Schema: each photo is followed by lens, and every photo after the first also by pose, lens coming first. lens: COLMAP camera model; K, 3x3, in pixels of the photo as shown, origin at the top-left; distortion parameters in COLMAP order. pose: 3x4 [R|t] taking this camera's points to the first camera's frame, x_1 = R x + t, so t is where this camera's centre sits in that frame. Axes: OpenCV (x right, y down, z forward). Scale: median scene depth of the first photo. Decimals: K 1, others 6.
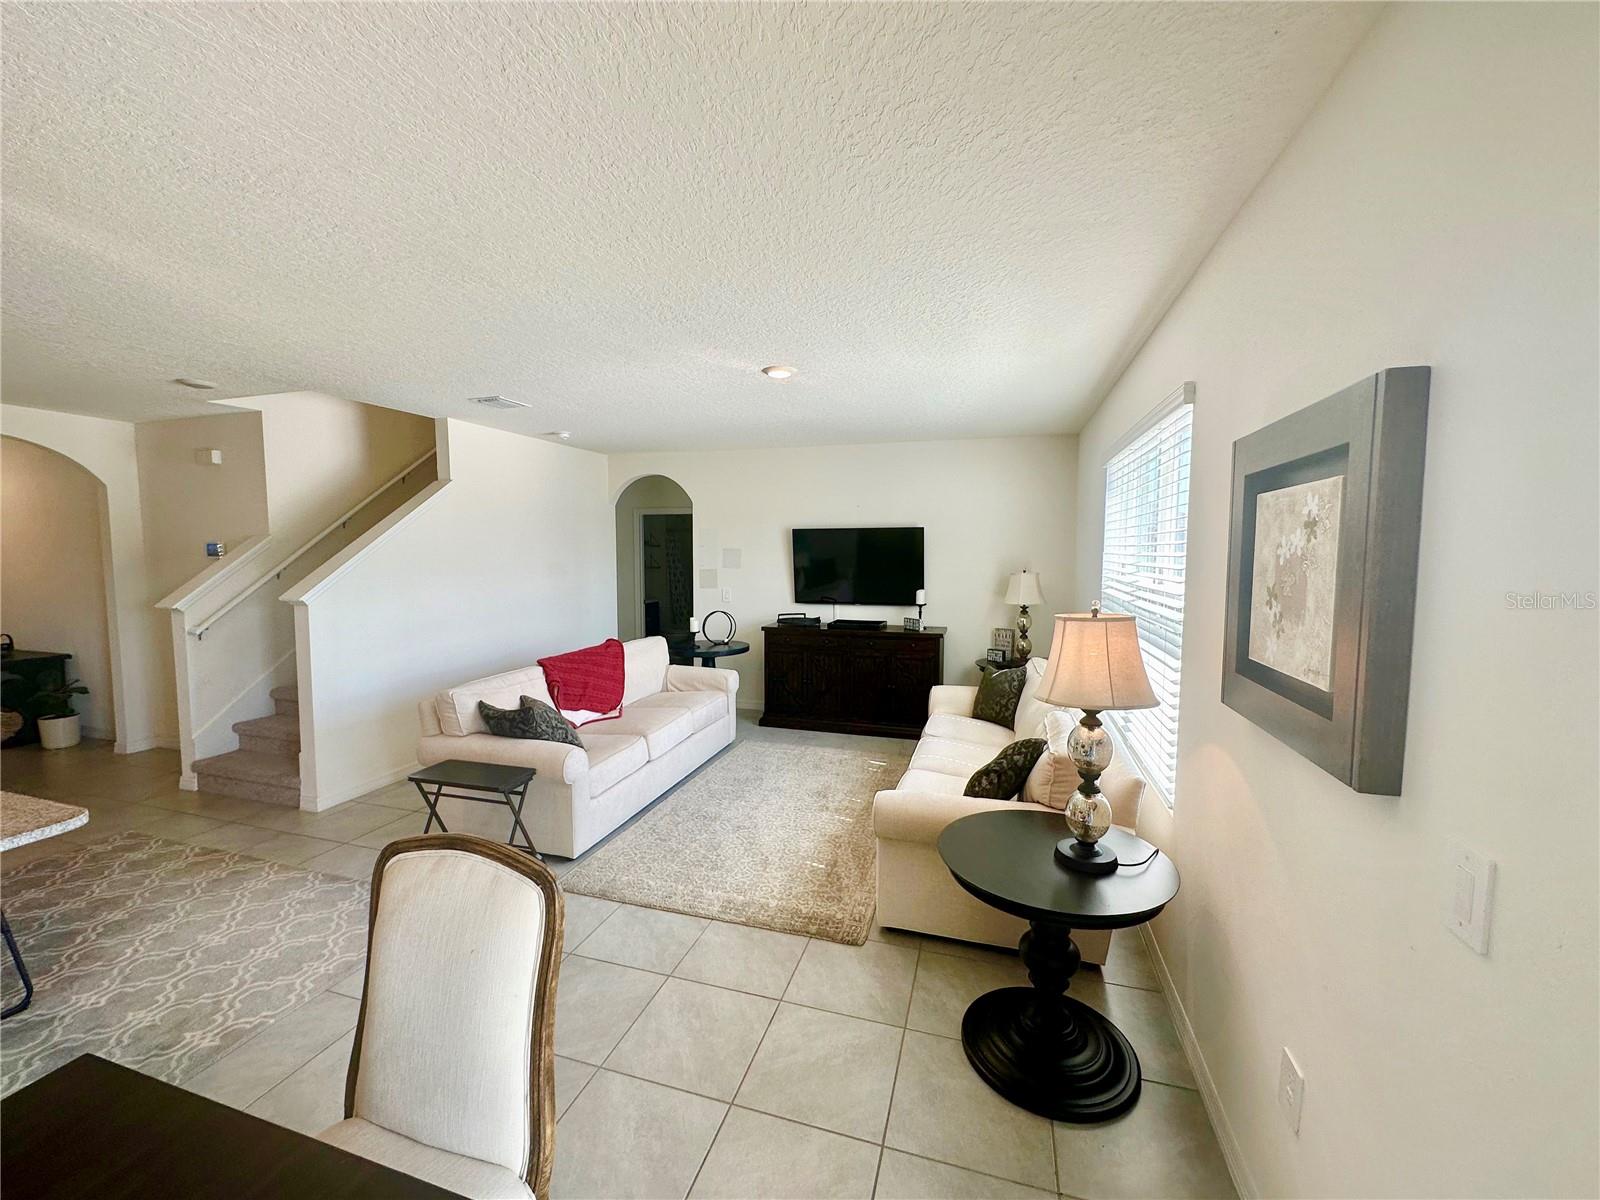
lens RADIAL K [[637.6, 0, 798.8], [0, 637.6, 594.2], [0, 0, 1]] dist [-0.000878, 0.000026]
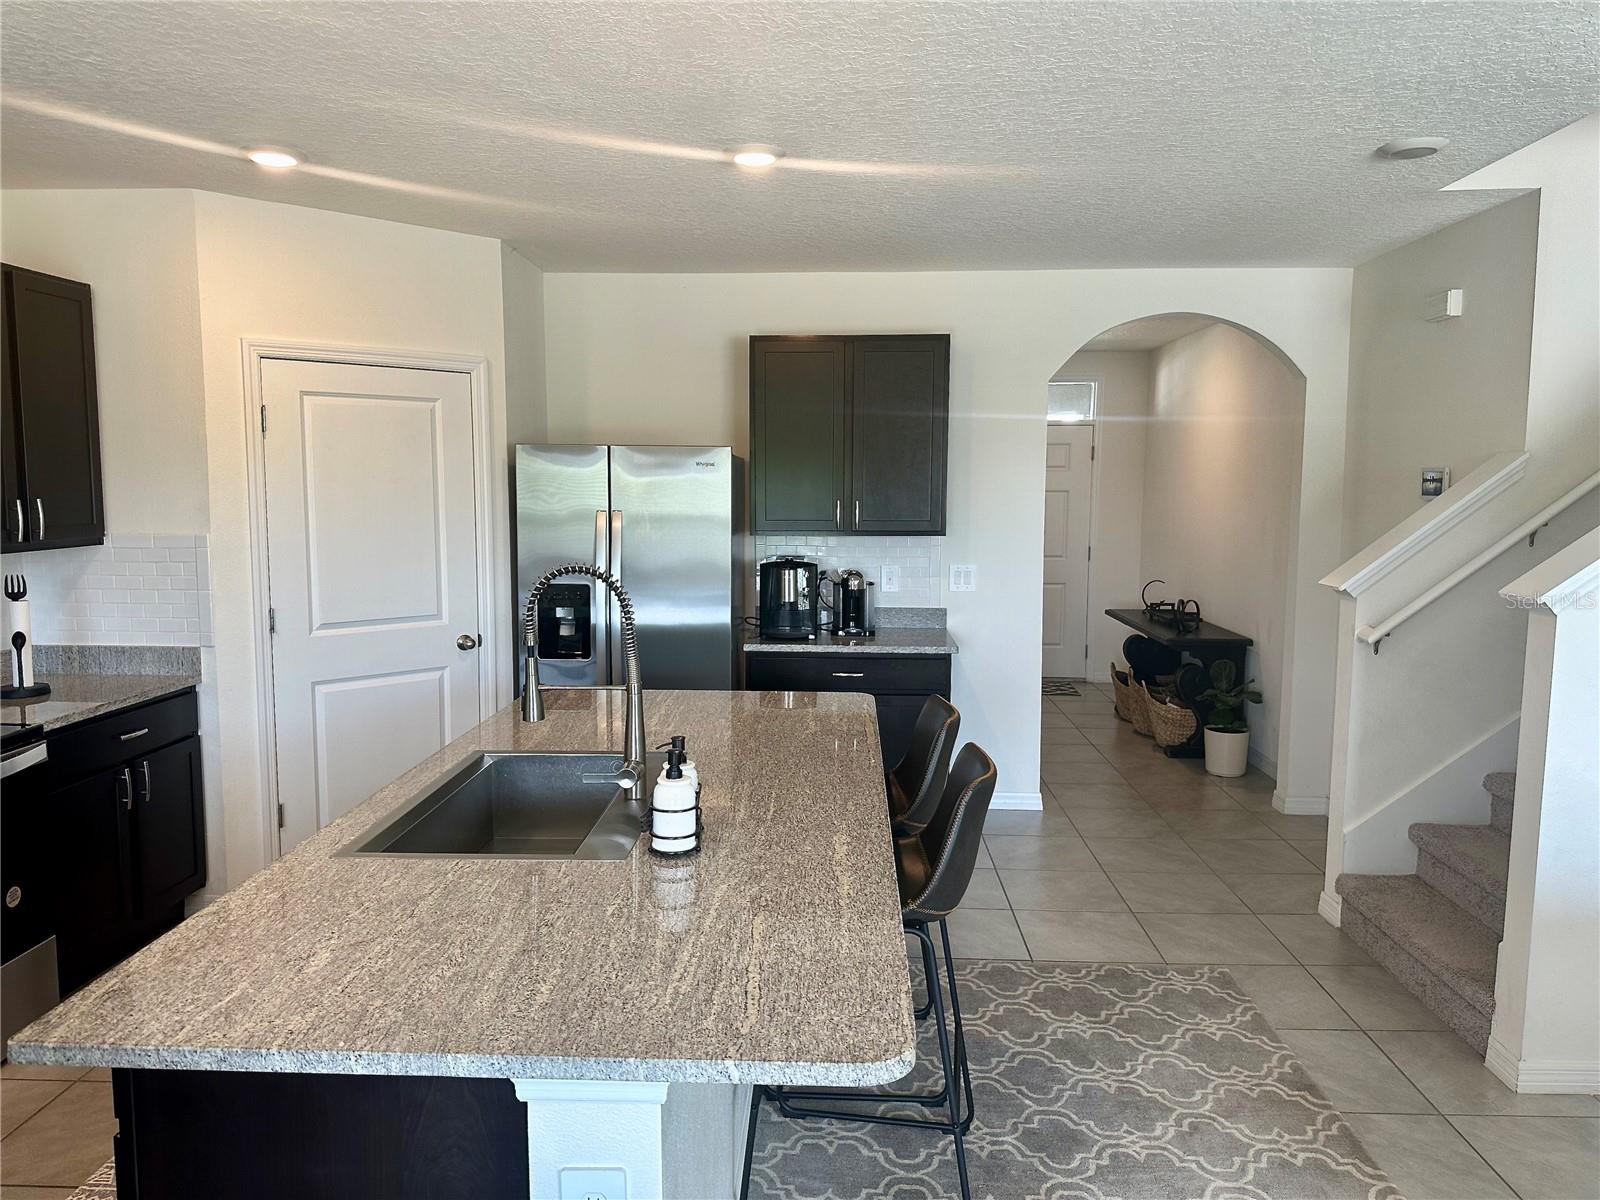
lens RADIAL K [[1124.7, 0, 794.3], [0, 1124.7, 598.0], [0, 0, 1]] dist [0.054361, -0.074847]
pose [[0.254278, 0.097808, -0.962173, -0.182649], [-0.068537, 0.994194, 0.082950, -0.022120], [0.964700, 0.044852, 0.259505, 0.329068]]
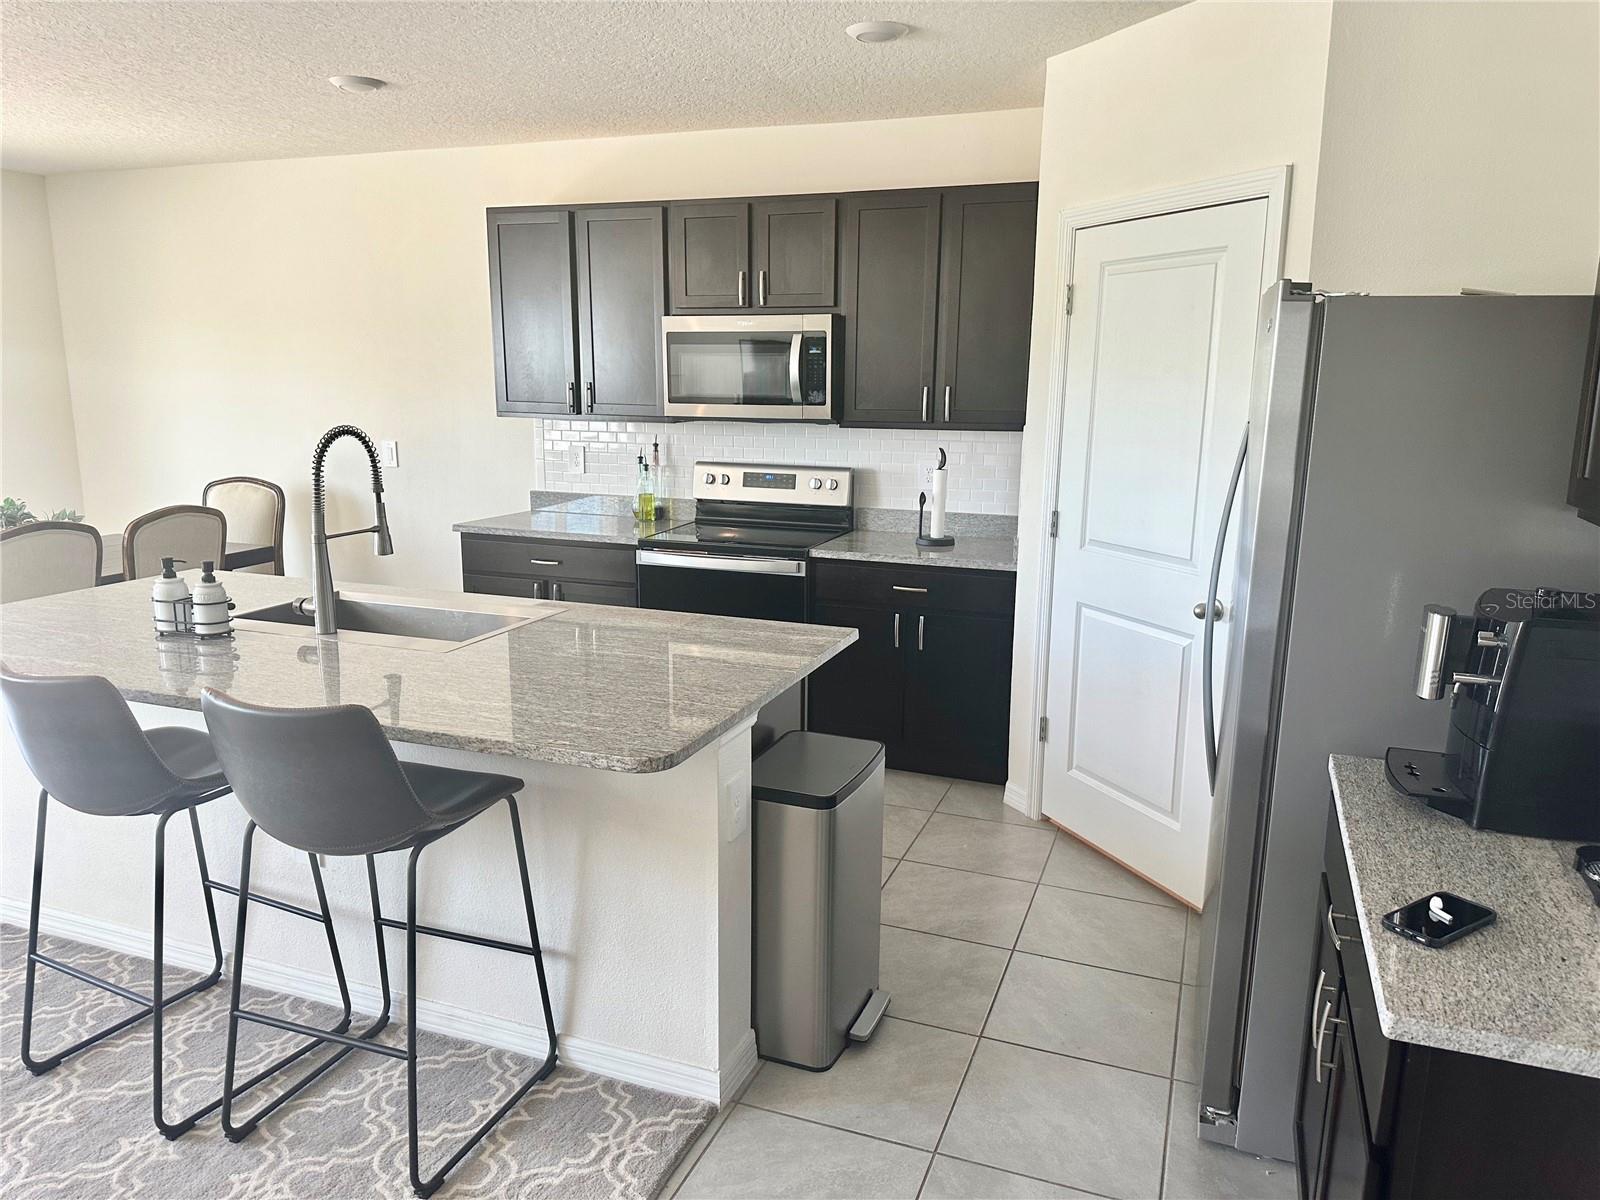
lens RADIAL K [[1108.4, 0, 803.2], [0, 1108.4, 610.4], [0, 0, 1]] dist [0.088680, -0.107183]
pose [[-0.998300, -0.027273, 0.051513, -1.230721], [-0.012090, 0.961447, 0.274723, -0.075343], [-0.057020, 0.273633, -0.960143, 1.156124]]
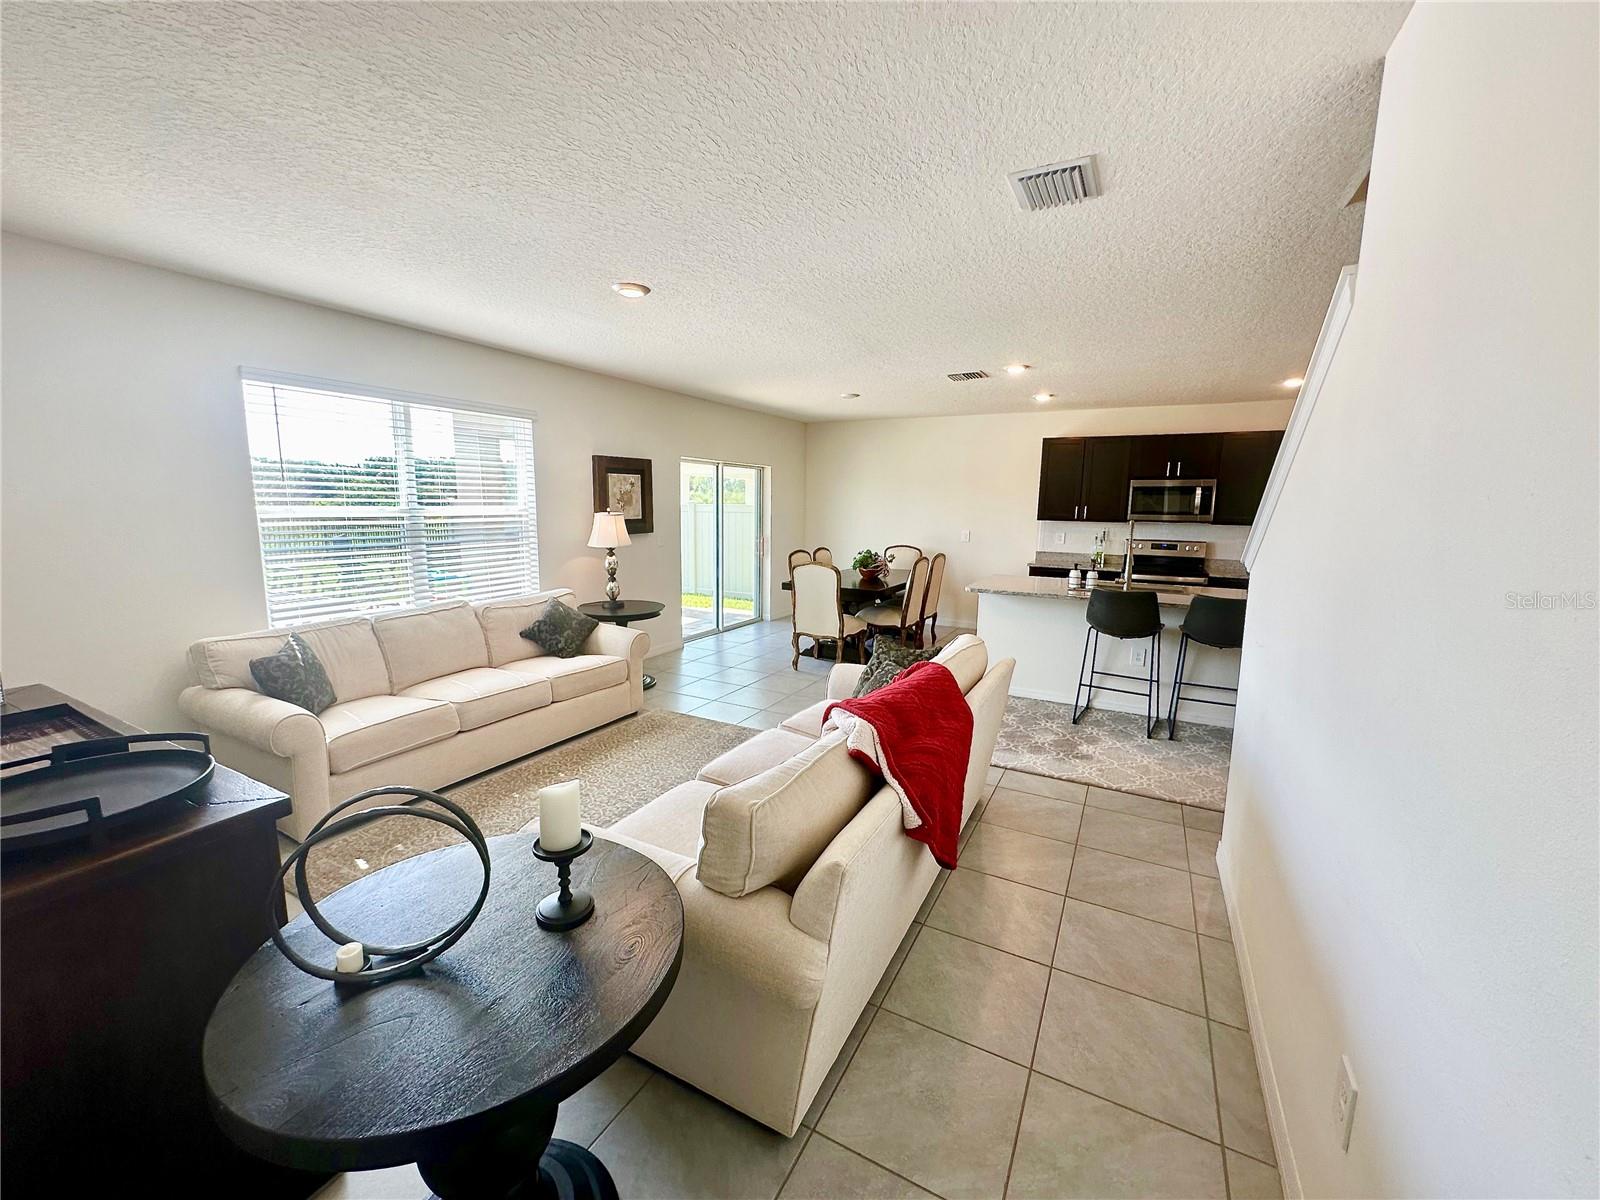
lens RADIAL K [[637.6, 0, 798.8], [0, 637.6, 594.2], [0, 0, 1]] dist [-0.000878, 0.000026]
pose [[-0.981656, -0.046489, 0.184904, -0.425520], [-0.005886, 0.976745, 0.214325, -0.111961], [-0.190567, 0.209305, -0.959101, 1.824269]]
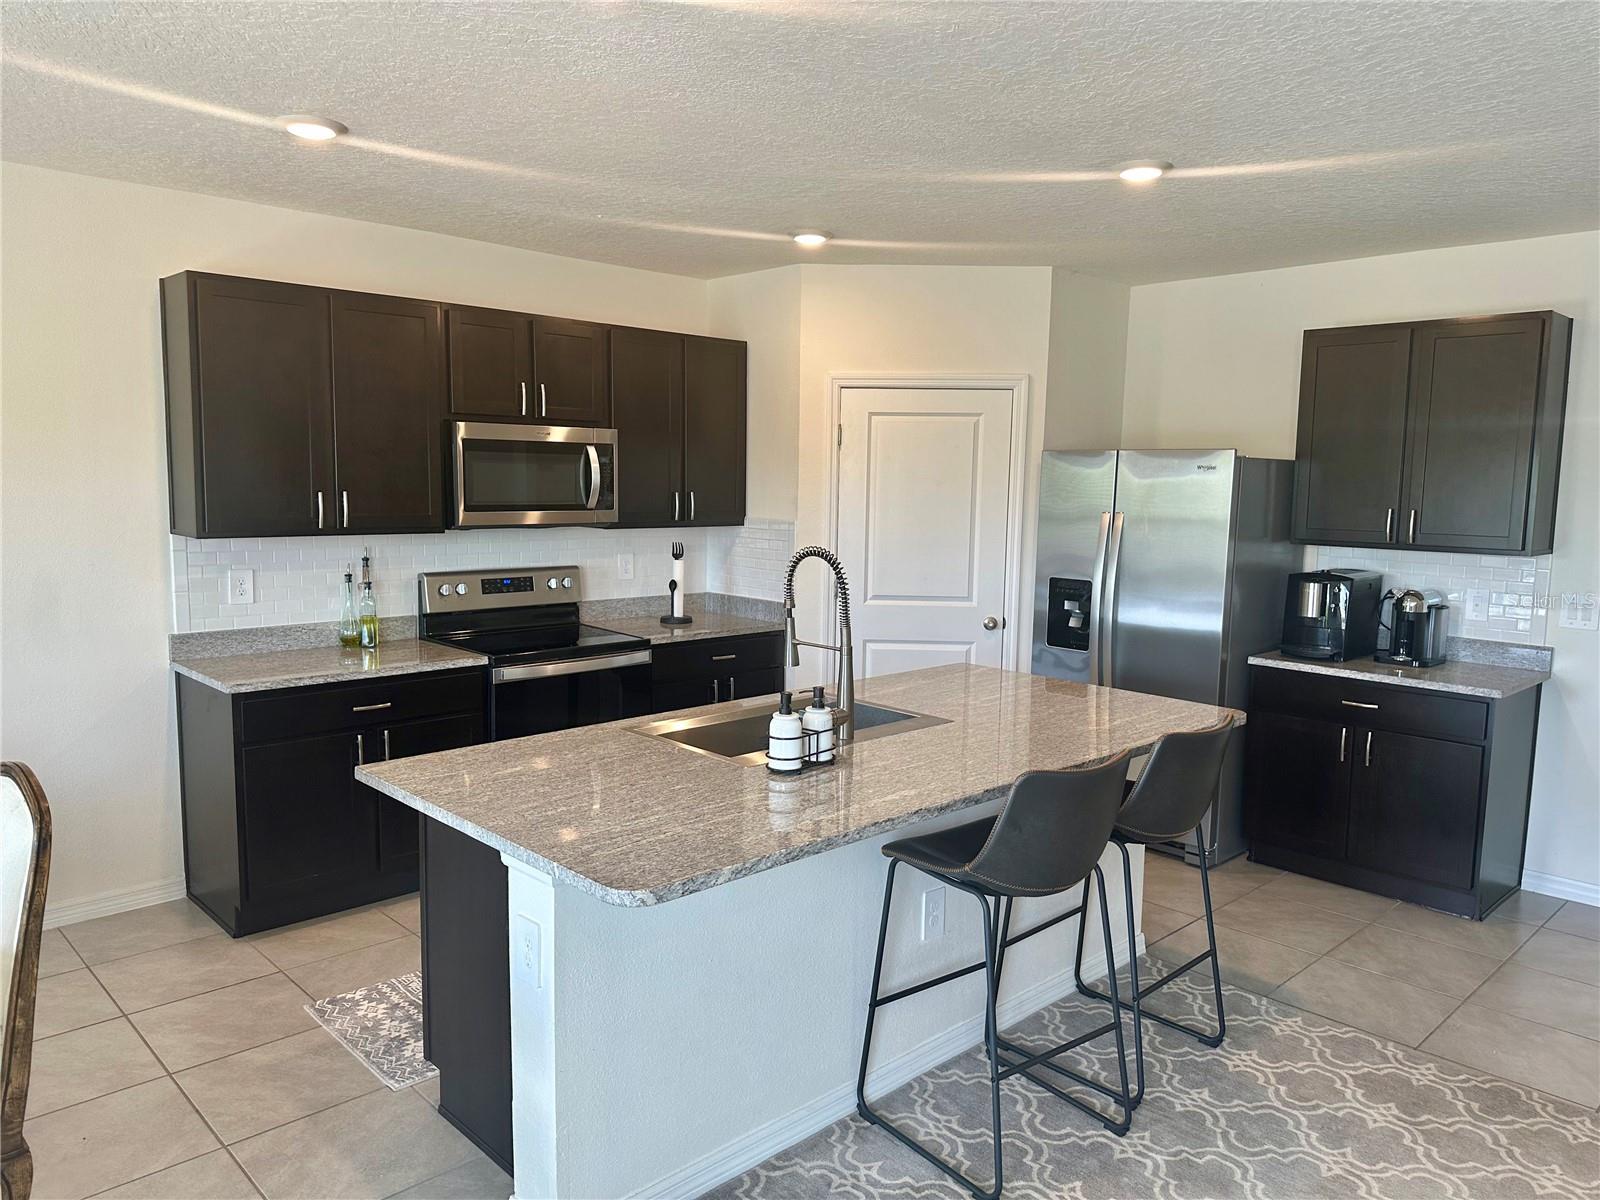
lens RADIAL K [[1108.4, 0, 803.2], [0, 1108.4, 610.4], [0, 0, 1]] dist [0.088680, -0.107183]
pose [[-0.483836, 0.094067, -0.870089, -0.117111], [-0.078947, 0.985462, 0.150441, -0.056907], [0.871591, 0.141479, -0.469375, 0.768733]]
